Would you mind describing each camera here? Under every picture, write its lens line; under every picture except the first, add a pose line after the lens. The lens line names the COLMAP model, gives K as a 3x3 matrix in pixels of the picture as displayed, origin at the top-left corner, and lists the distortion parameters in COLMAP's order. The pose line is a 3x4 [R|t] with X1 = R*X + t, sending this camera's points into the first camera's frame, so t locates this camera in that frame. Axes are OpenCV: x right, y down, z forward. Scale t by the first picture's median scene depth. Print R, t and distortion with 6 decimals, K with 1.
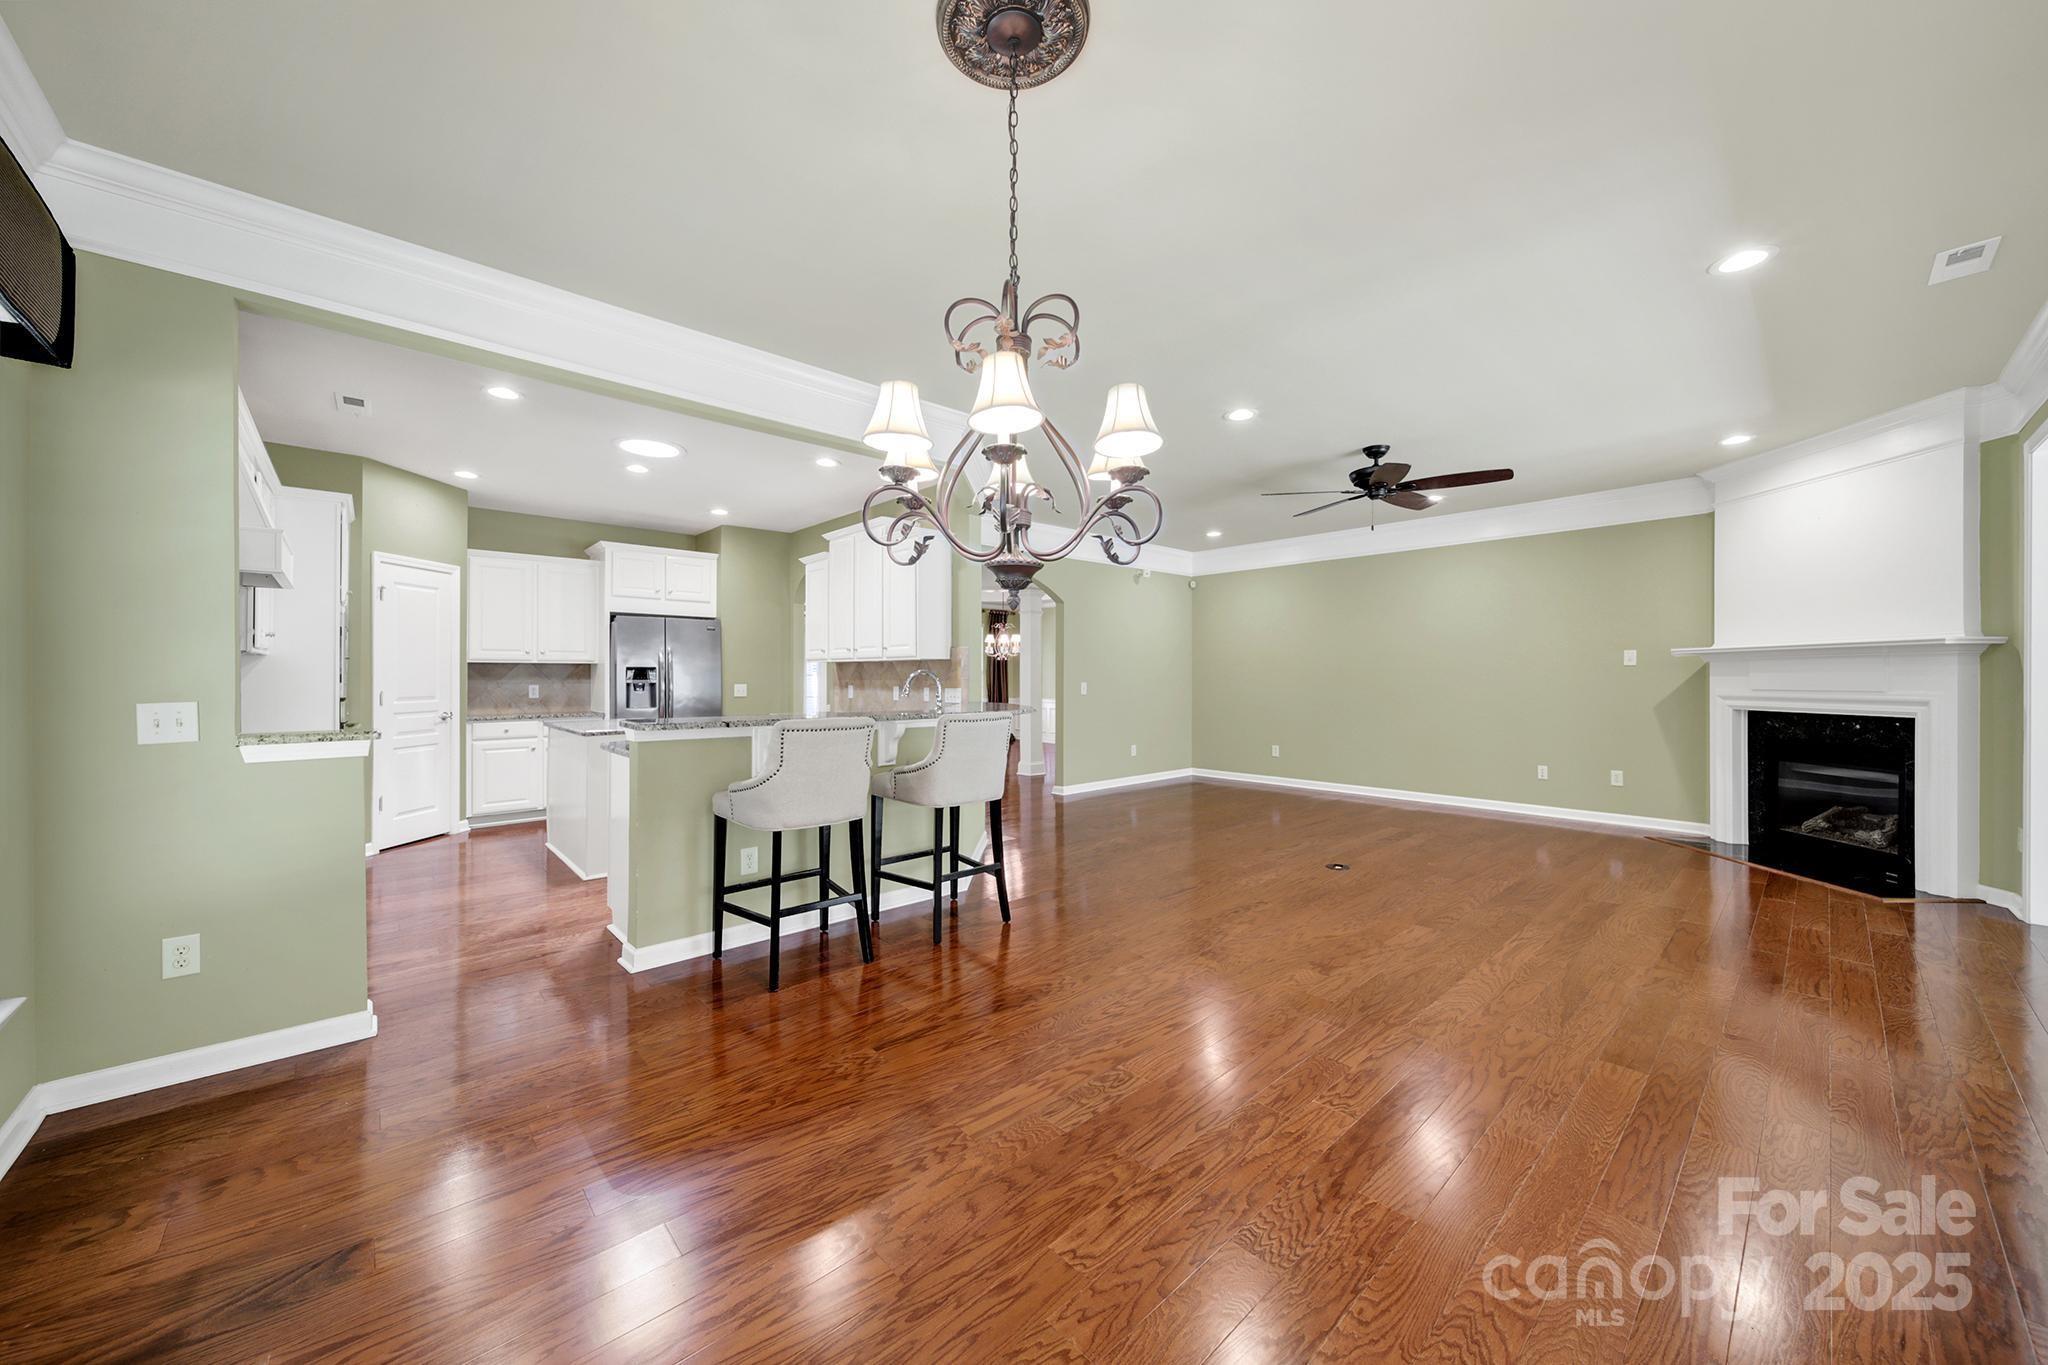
lens RADIAL K [[740.1, 0, 1013.7], [0, 740.1, 675.9], [0, 0, 1]] dist [-0.000344, -0.001299]
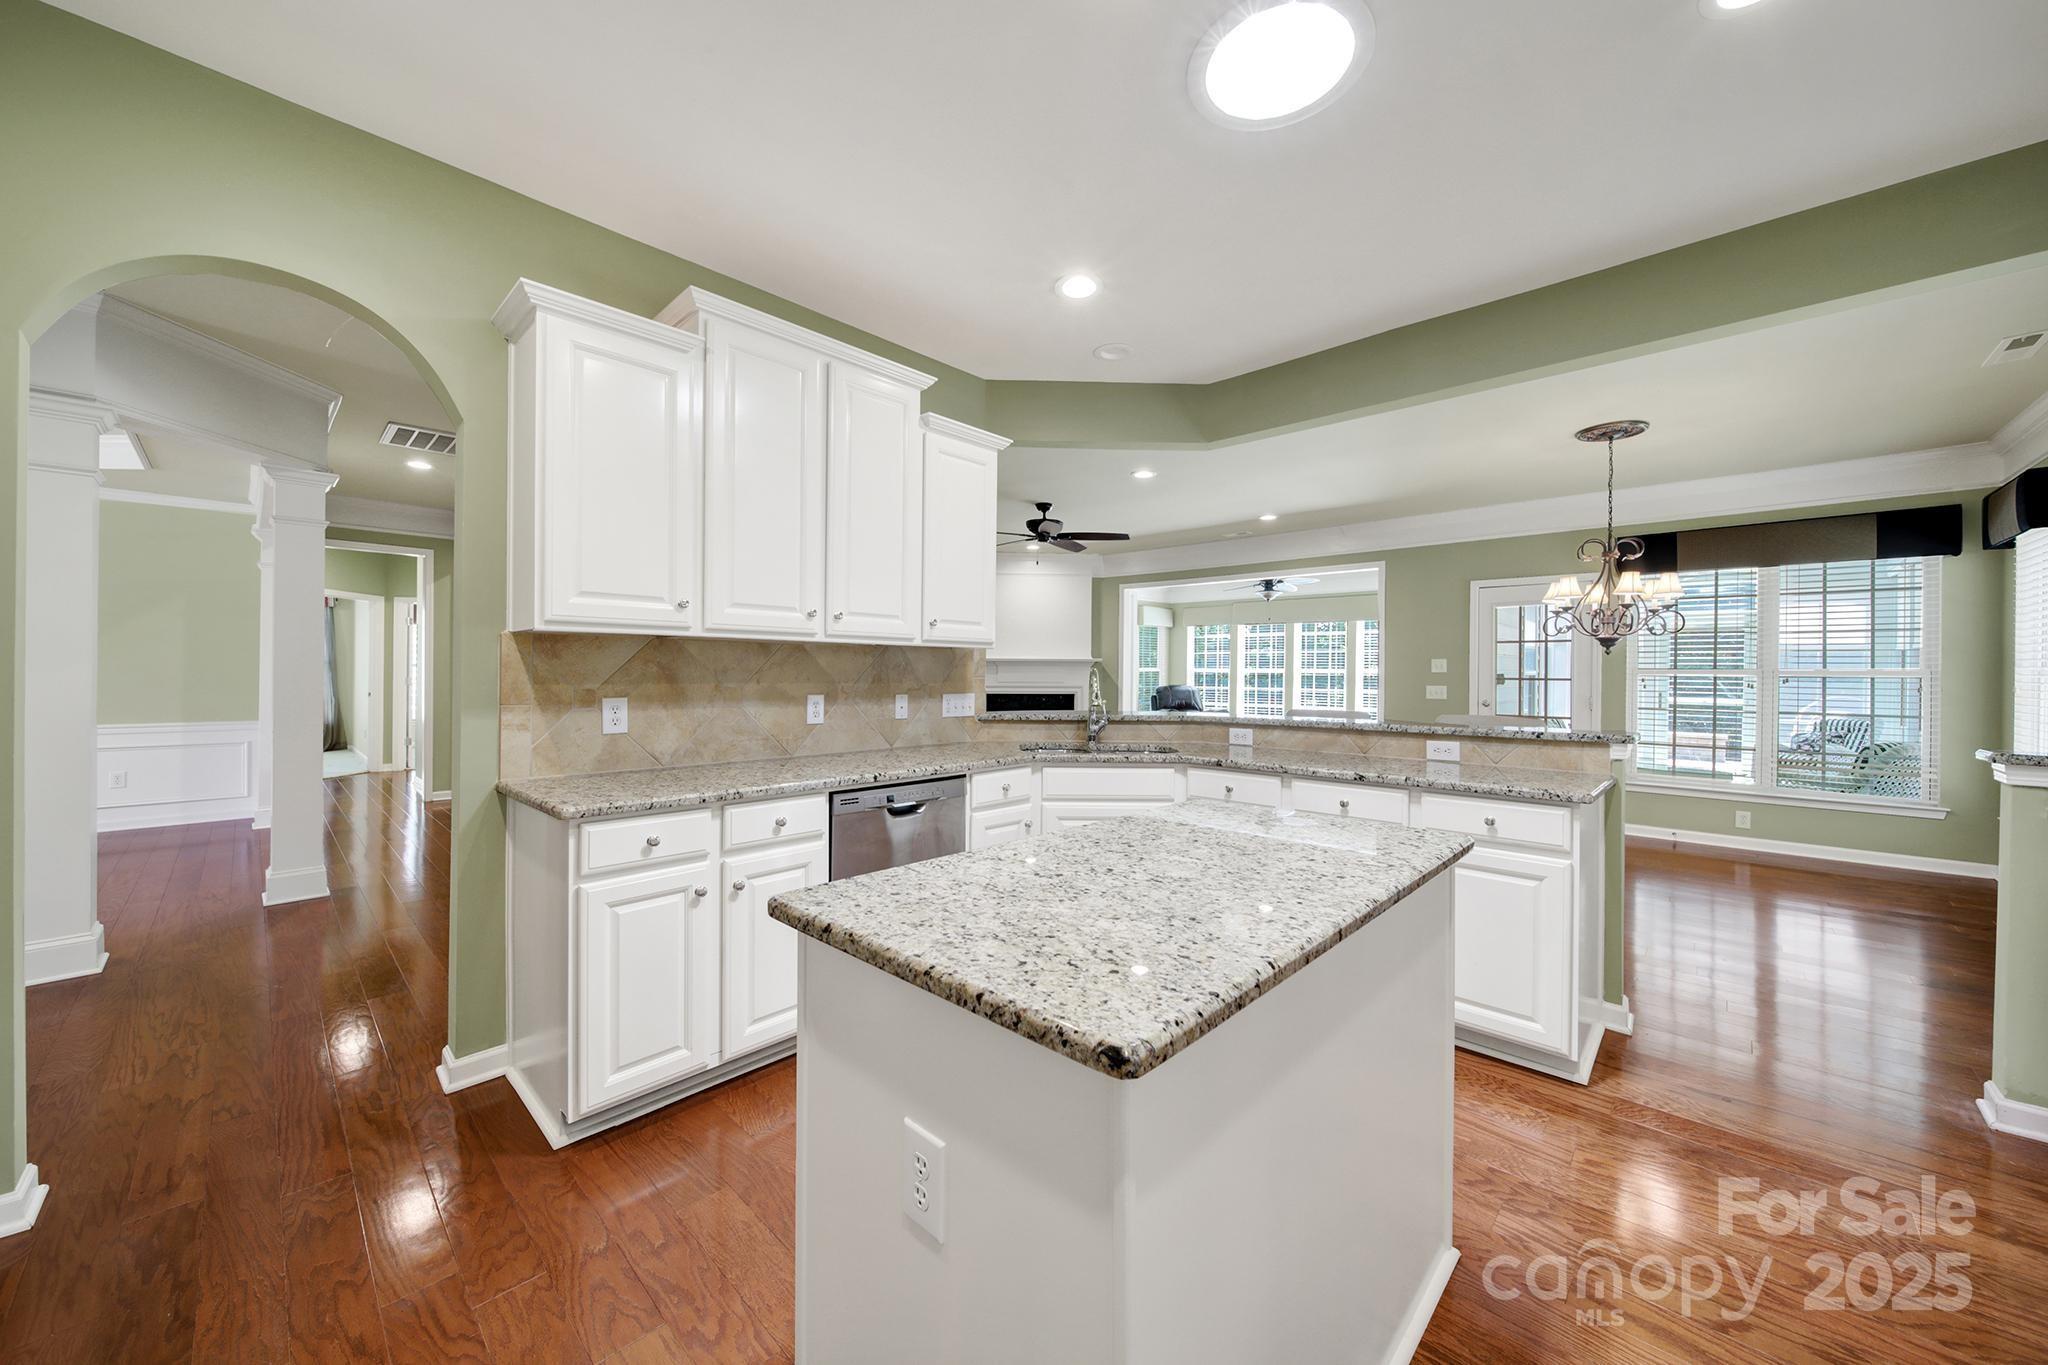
lens RADIAL K [[740.1, 0, 1018.6], [0, 740.1, 671.6], [0, 0, 1]] dist [-0.000344, -0.001299]
pose [[-0.070784, 0.003267, 0.997486, -0.783093], [-0.006407, 0.999973, -0.003730, -0.001253], [-0.997471, -0.006655, -0.070761, 1.051949]]
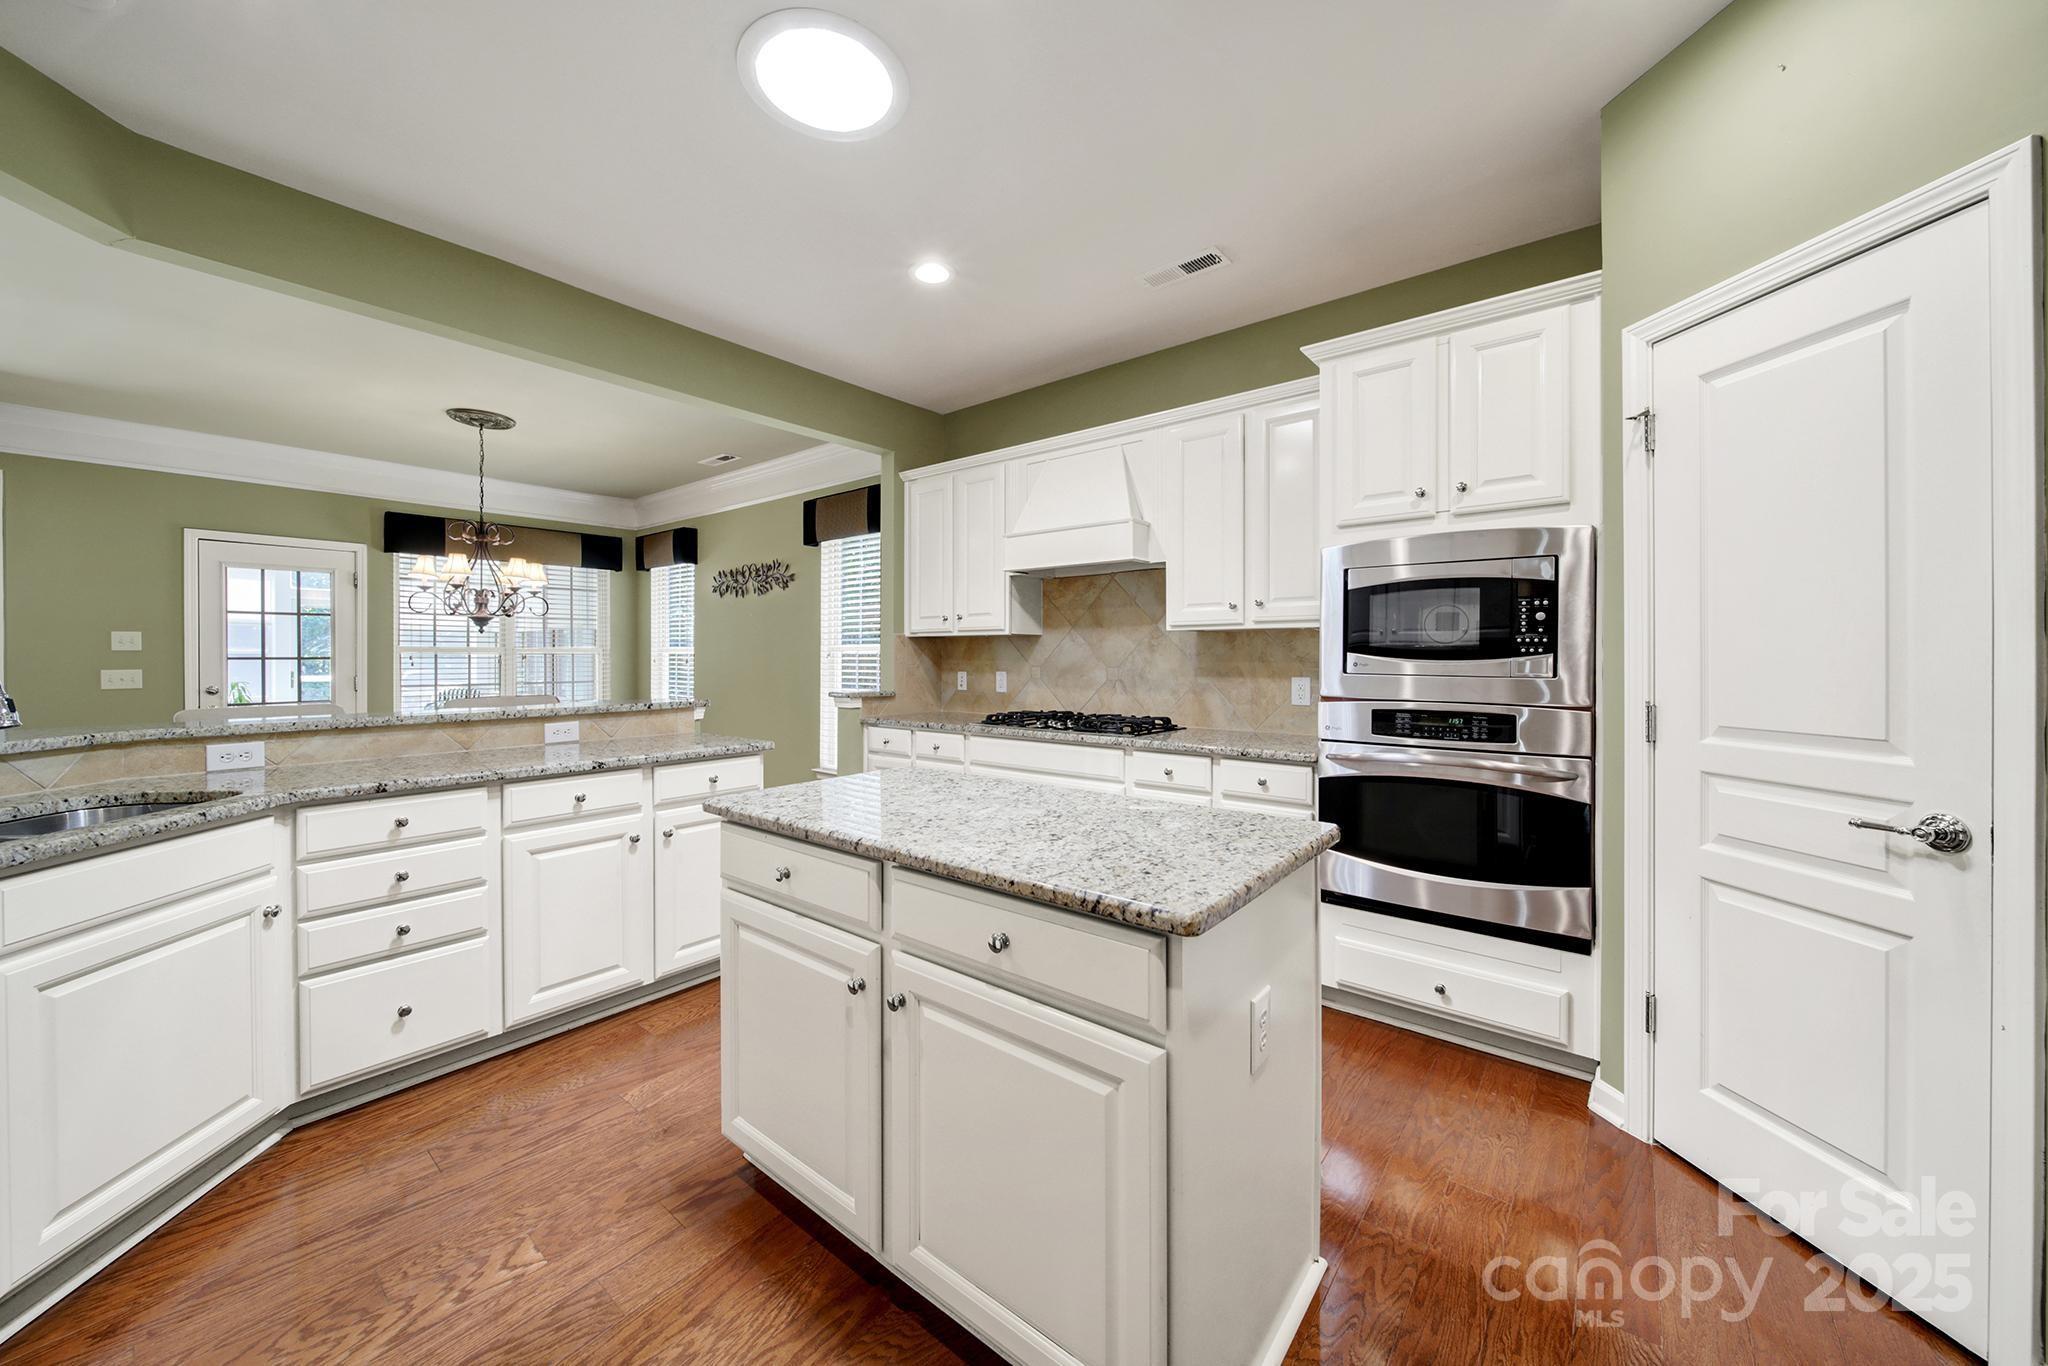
lens RADIAL K [[740.1, 0, 1022.4], [0, 740.1, 660.6], [0, 0, 1]] dist [-0.000344, -0.001299]
pose [[-0.987819, 0.003329, -0.155575, -0.488605], [0.002049, 0.999963, 0.008383, -0.002174], [0.155597, 0.007962, -0.987789, 1.287971]]
